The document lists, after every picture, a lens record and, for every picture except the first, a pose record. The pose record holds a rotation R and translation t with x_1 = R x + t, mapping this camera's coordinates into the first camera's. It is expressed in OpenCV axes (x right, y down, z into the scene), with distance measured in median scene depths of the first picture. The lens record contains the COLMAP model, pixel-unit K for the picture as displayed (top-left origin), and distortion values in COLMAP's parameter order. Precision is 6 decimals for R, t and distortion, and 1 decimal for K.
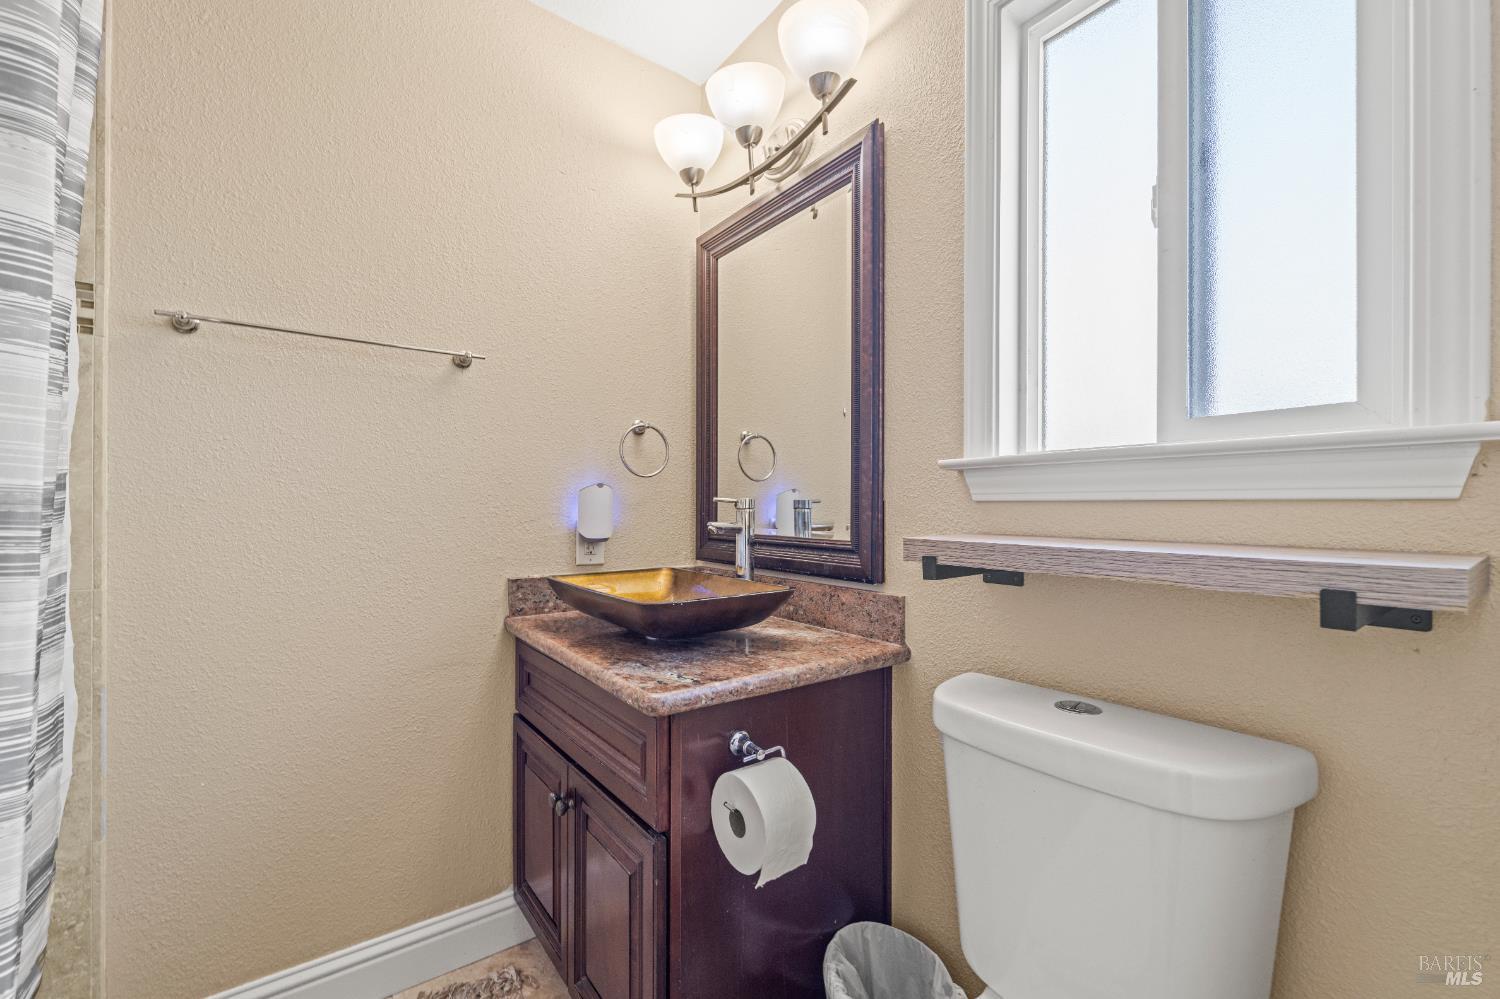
lens RADIAL K [[616.3, 0, 753.4], [0, 616.3, 510.4], [0, 0, 1]] dist [0.000717, -0.000634]
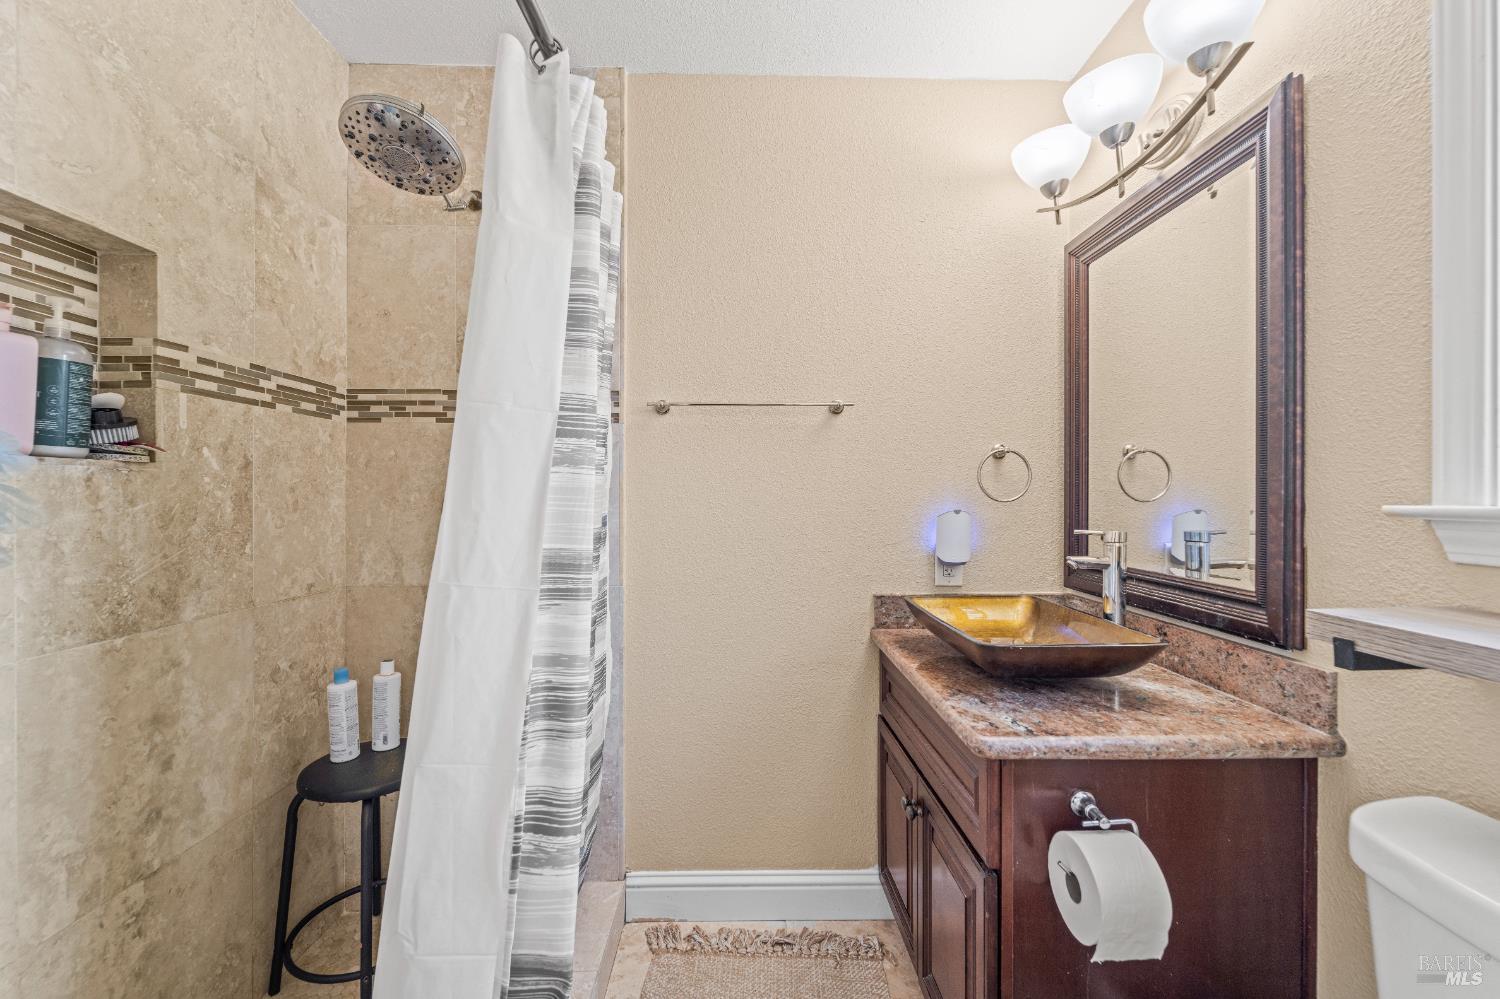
lens RADIAL K [[610.2, 0, 747.5], [0, 610.2, 504.1], [0, 0, 1]] dist [-0.000310, -0.000471]
pose [[0.811059, 0.000331, -0.584964, 0.089461], [0.000891, 0.999998, 0.001801, -0.073639], [0.584964, -0.001982, 0.811057, -0.059576]]
